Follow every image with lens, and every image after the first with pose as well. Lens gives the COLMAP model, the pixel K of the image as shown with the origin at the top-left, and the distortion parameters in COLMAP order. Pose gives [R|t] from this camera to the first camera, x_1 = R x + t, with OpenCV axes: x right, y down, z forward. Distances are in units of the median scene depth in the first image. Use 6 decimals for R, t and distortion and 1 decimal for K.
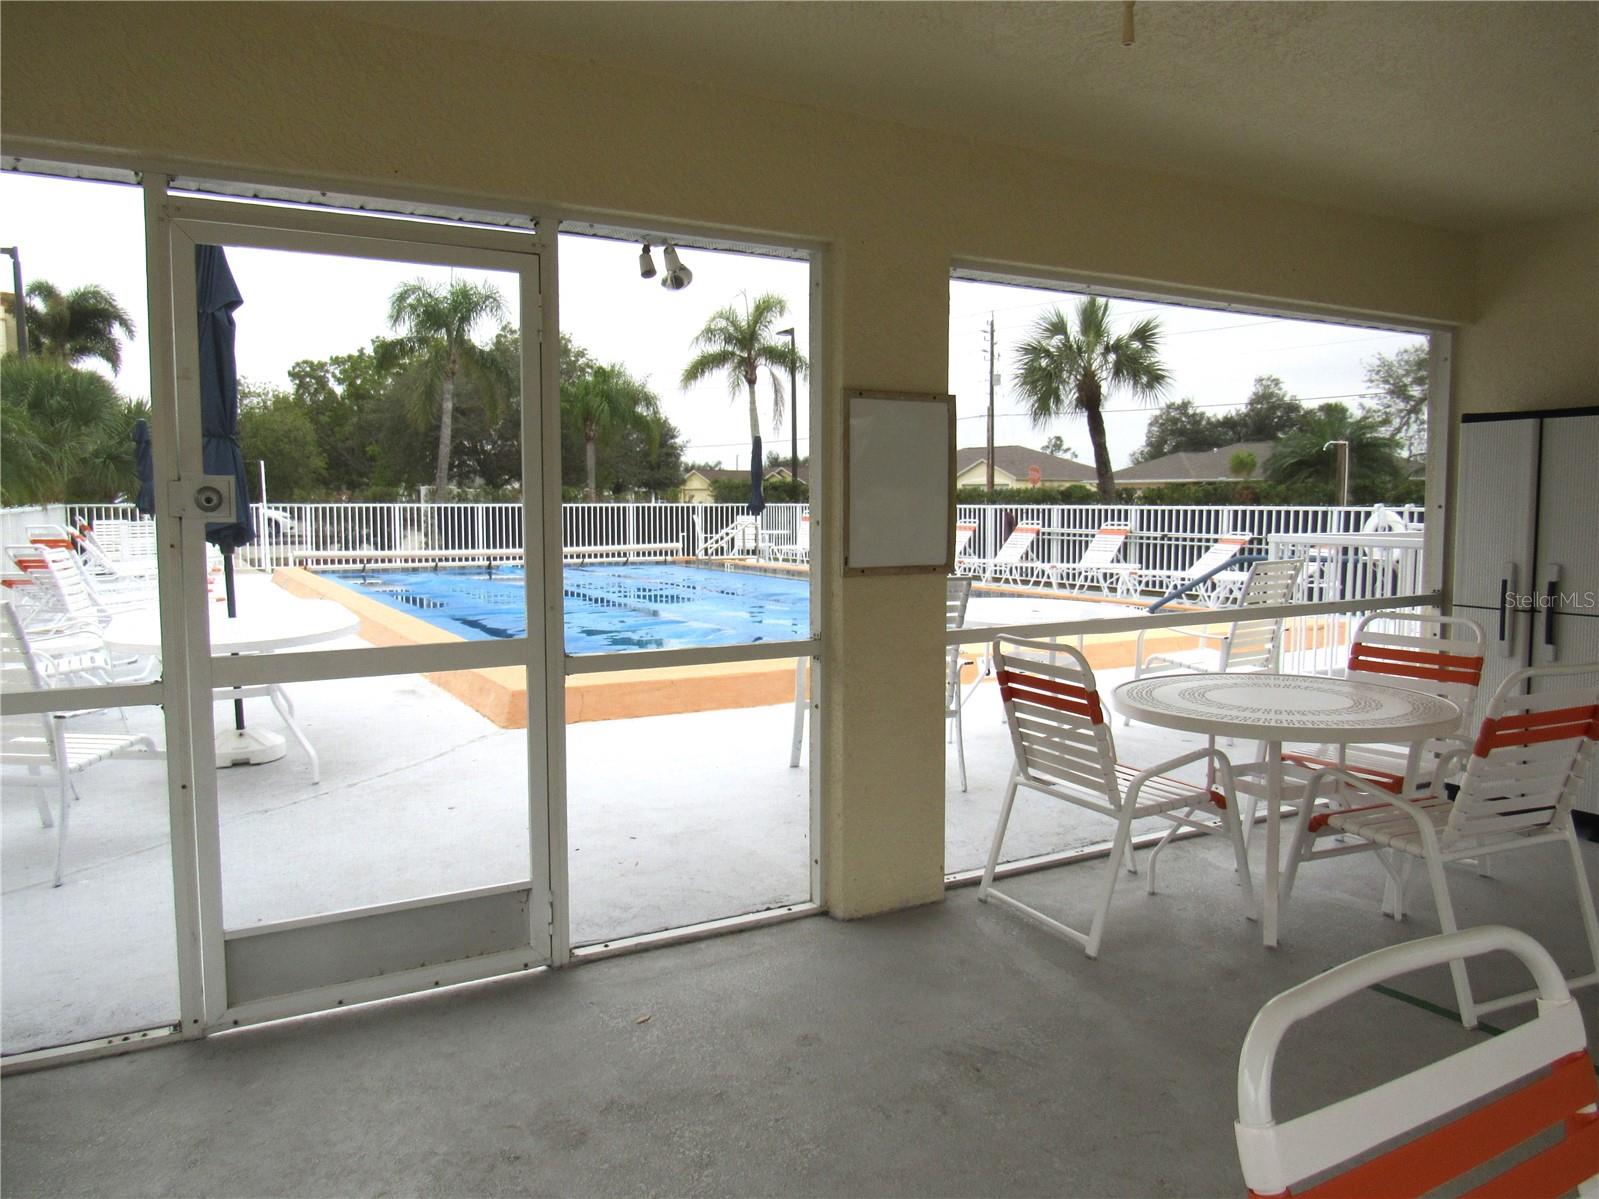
lens RADIAL K [[1122.2, 0, 768.0], [0, 1122.2, 582.1], [0, 0, 1]] dist [-0.014128, -0.006966]
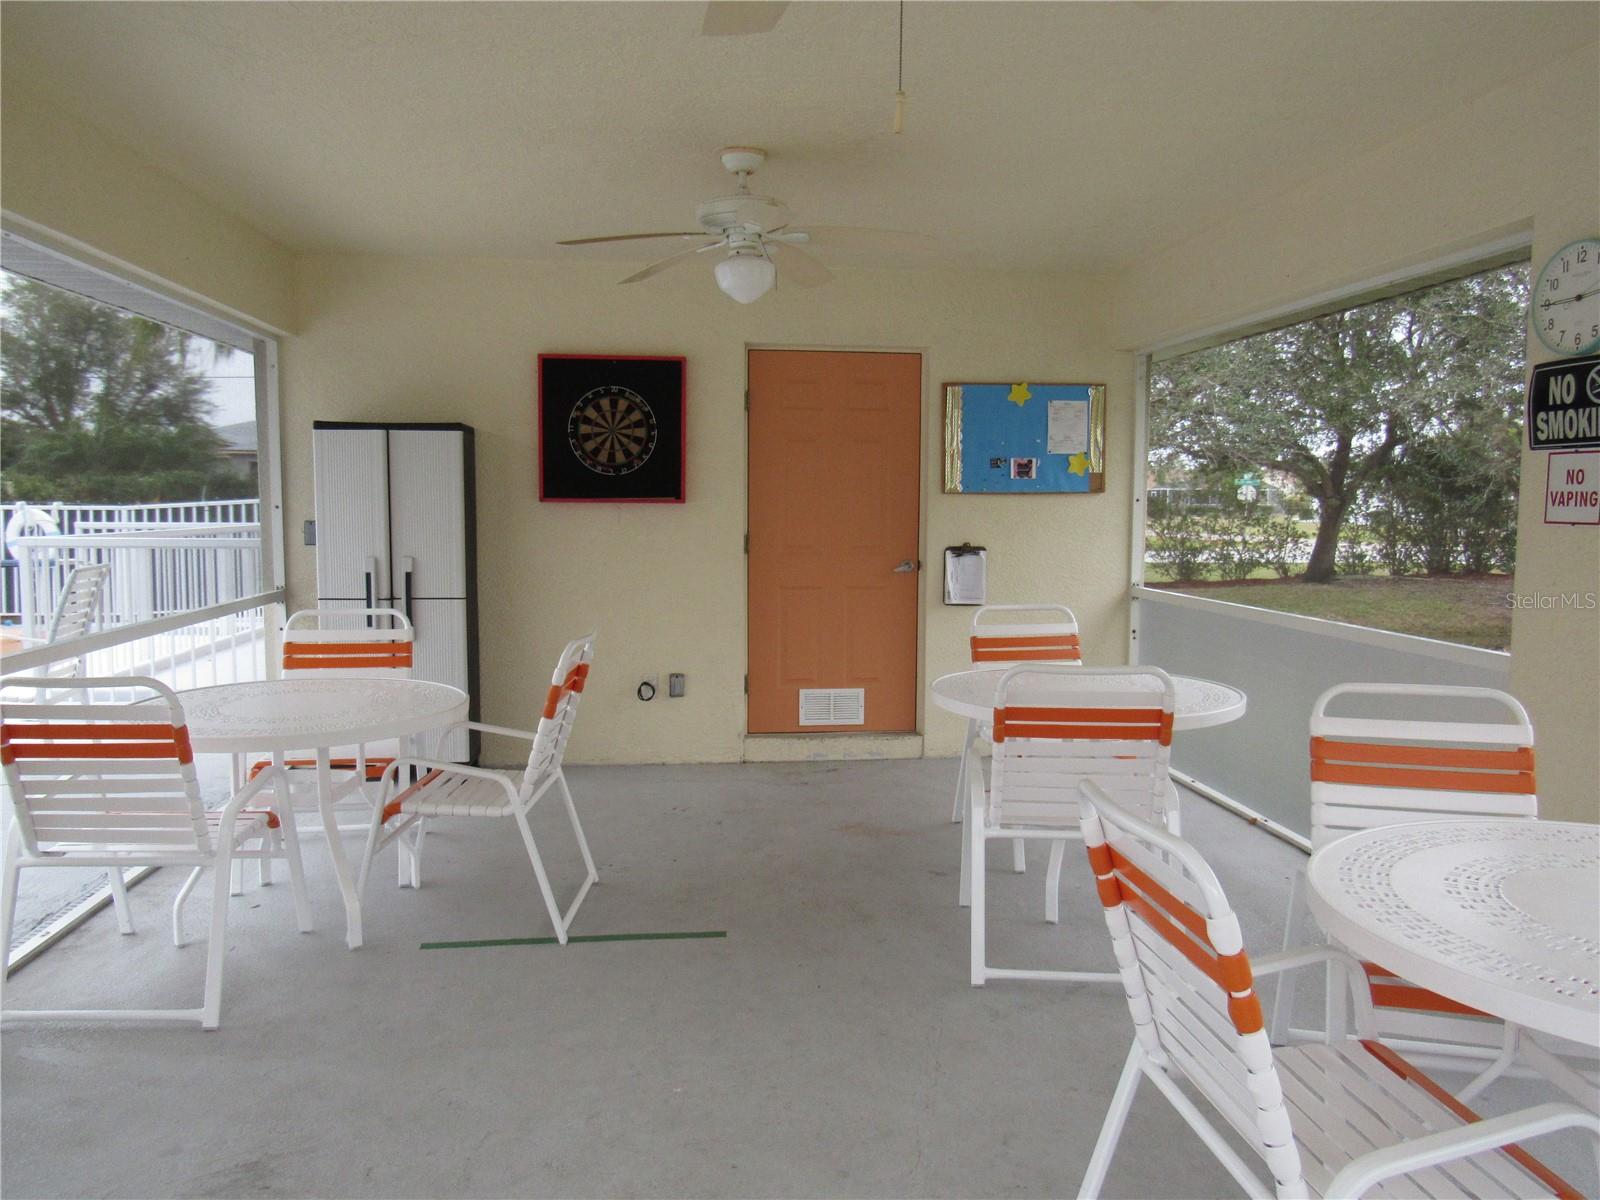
lens RADIAL K [[1122.9, 0, 801.9], [0, 1122.9, 602.5], [0, 0, 1]] dist [-0.014128, -0.006966]
pose [[0.407631, -0.075945, 0.909983, -0.246310], [0.057317, 0.996698, 0.057507, -0.015966], [-0.911346, 0.028716, 0.410638, 0.187572]]
